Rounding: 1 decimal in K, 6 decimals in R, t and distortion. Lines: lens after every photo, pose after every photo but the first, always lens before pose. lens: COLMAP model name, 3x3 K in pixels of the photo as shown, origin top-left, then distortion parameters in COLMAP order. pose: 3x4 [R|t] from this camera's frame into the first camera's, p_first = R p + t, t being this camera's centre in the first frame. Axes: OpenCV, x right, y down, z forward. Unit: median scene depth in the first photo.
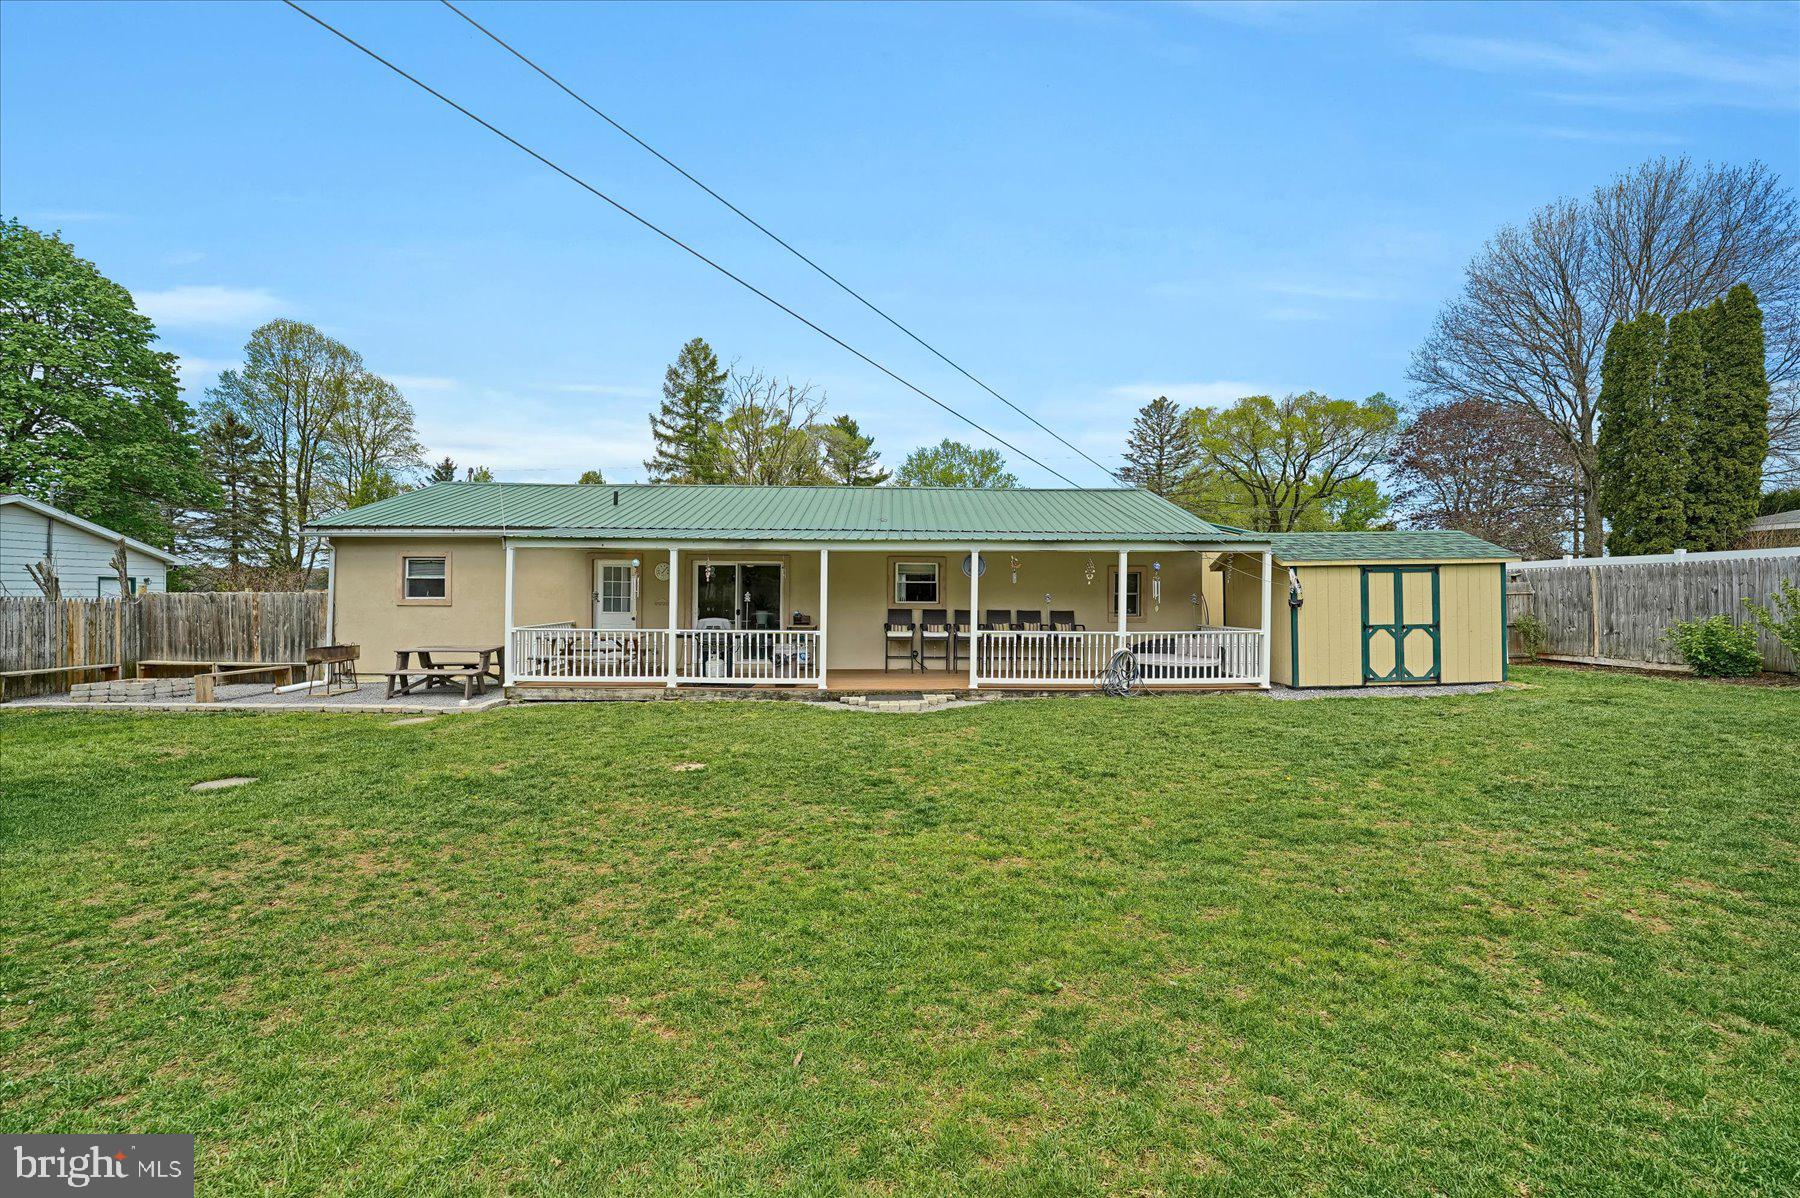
lens RADIAL K [[762.5, 0, 900.0], [0, 762.5, 599.0], [0, 0, 1]] dist [-0.023608, -0.000160]
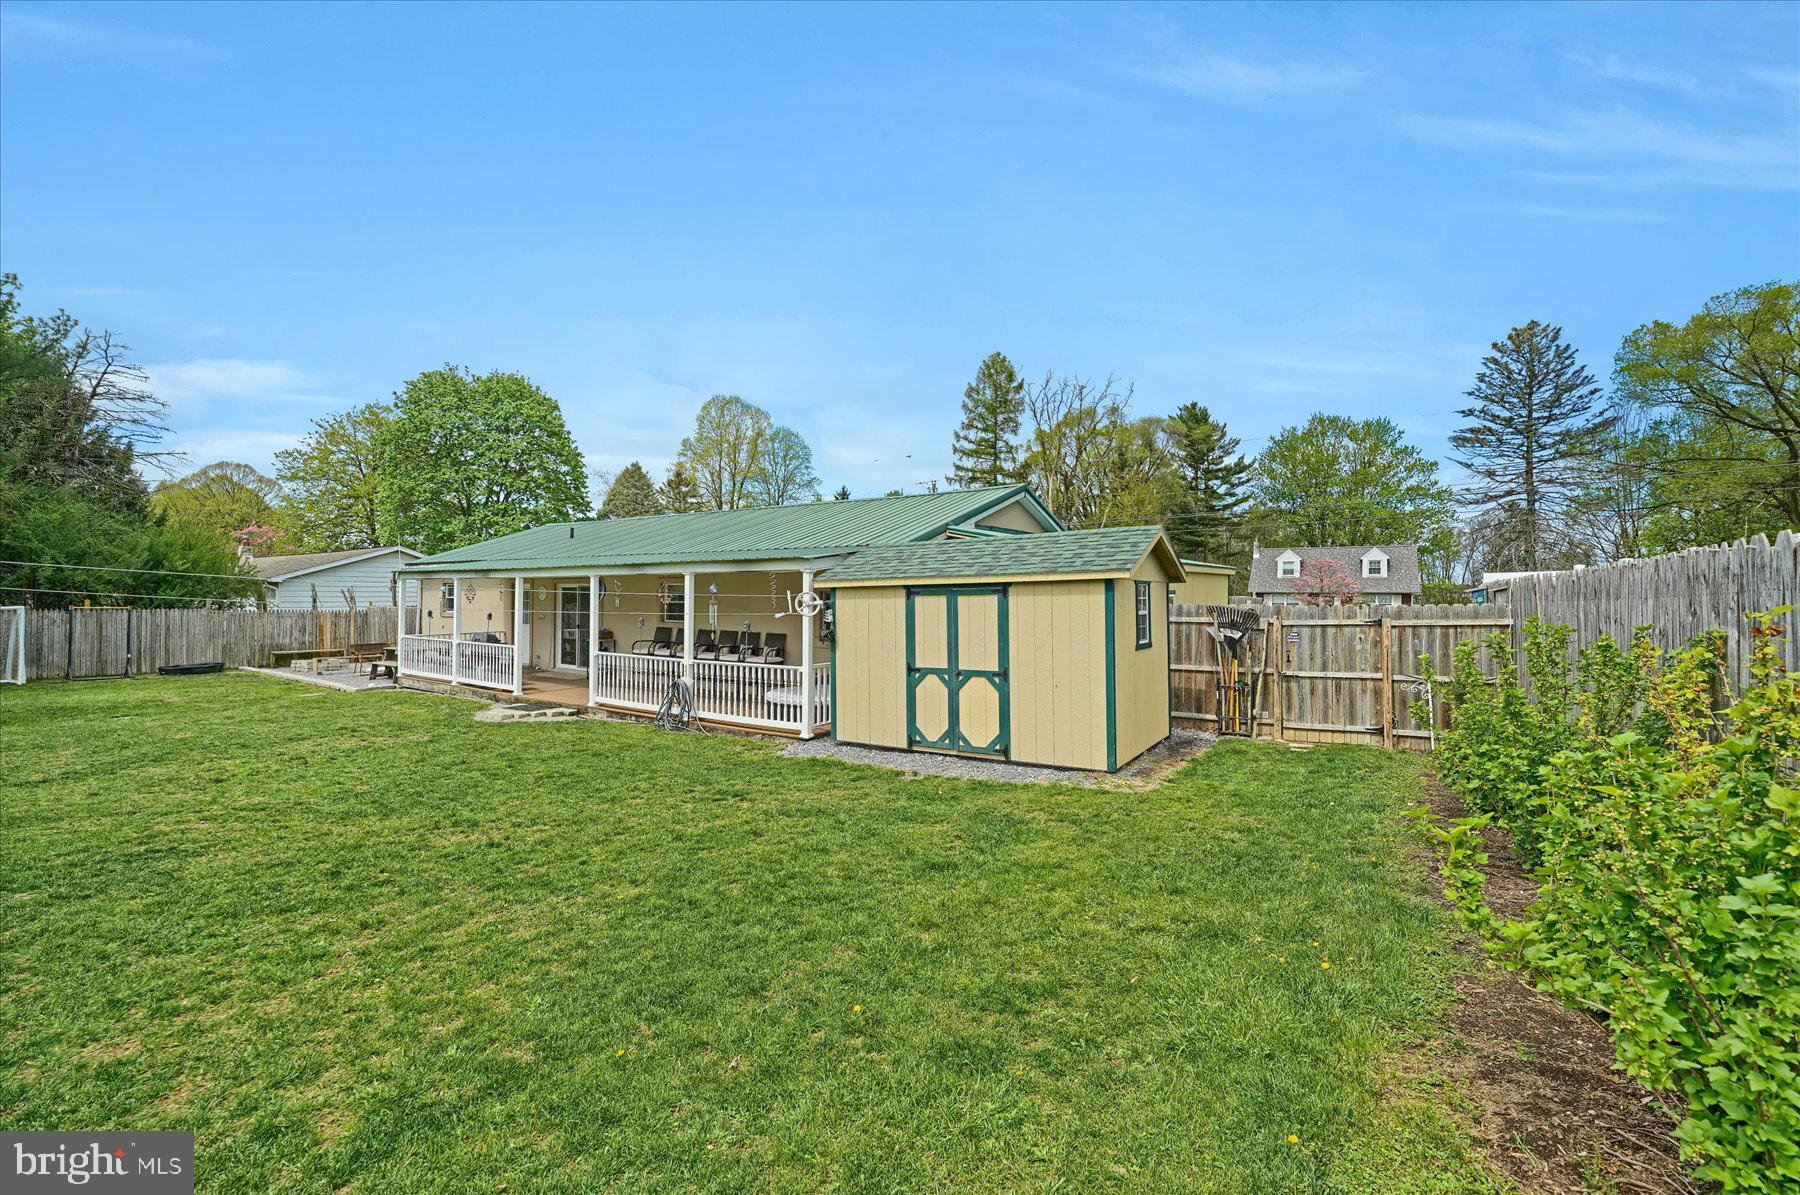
lens RADIAL K [[762.5, 0, 900.0], [0, 762.5, 597.5], [0, 0, 1]] dist [-0.023608, -0.000160]
pose [[0.809343, 0.000753, -0.587336, 1.036664], [-0.003498, 0.999988, -0.003537, -0.030281], [0.587326, 0.004917, 0.809335, 0.393837]]
